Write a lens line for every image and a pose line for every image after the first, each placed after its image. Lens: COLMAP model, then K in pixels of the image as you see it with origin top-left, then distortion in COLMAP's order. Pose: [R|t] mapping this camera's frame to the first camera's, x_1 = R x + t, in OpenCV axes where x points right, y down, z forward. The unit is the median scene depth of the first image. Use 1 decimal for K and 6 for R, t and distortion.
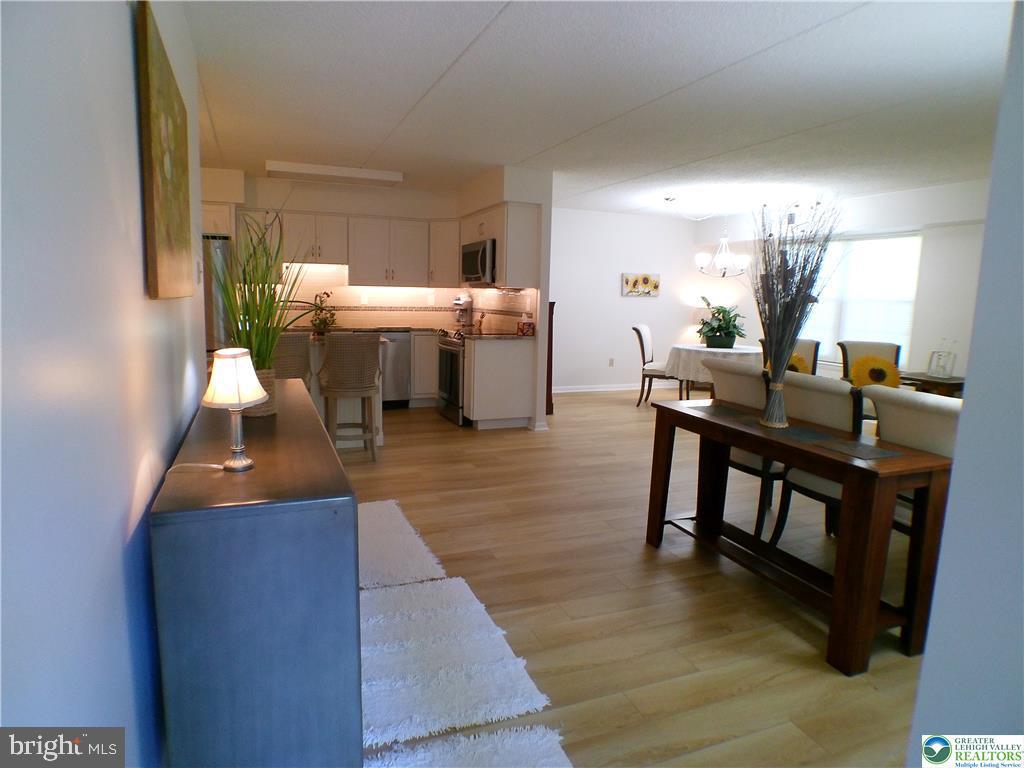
lens RADIAL K [[609.5, 0, 512.0], [0, 609.5, 384.0], [0, 0, 1]] dist [0.000486, -0.000077]
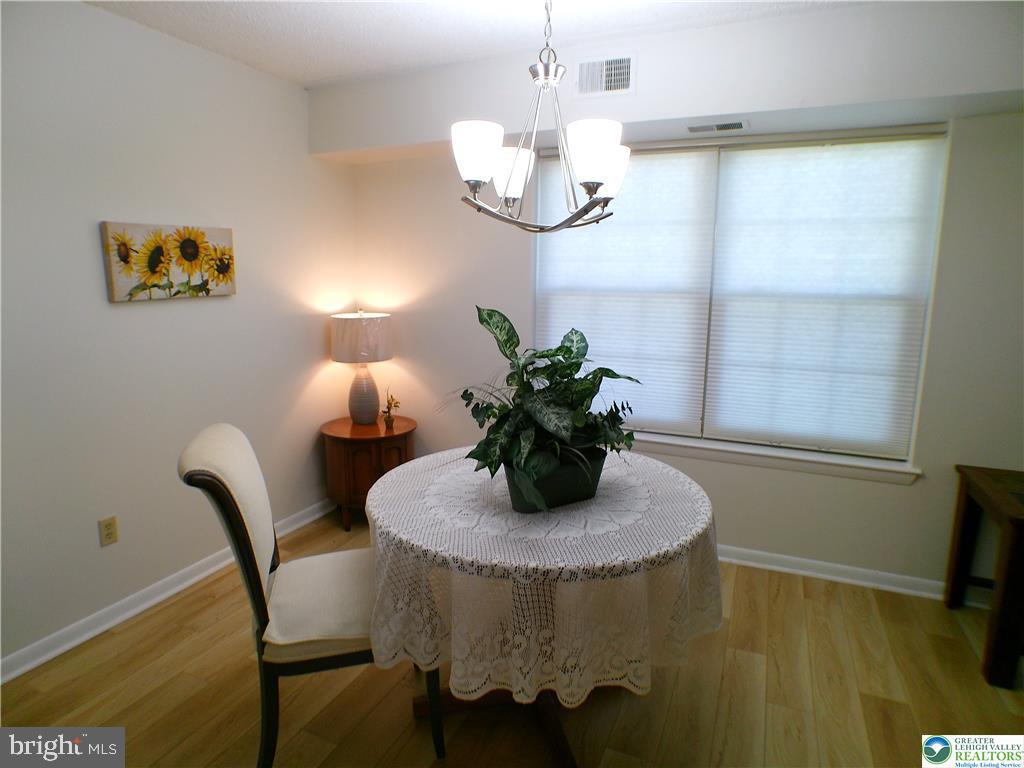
lens RADIAL K [[672.2, 0, 512.0], [0, 672.2, 384.0], [0, 0, 1]] dist [-0.063908, -0.000232]
pose [[0.761401, -0.128539, 0.635410, 0.124084], [0.112697, 0.991467, 0.065524, -0.106763], [-0.638410, 0.021719, 0.769390, 0.650116]]
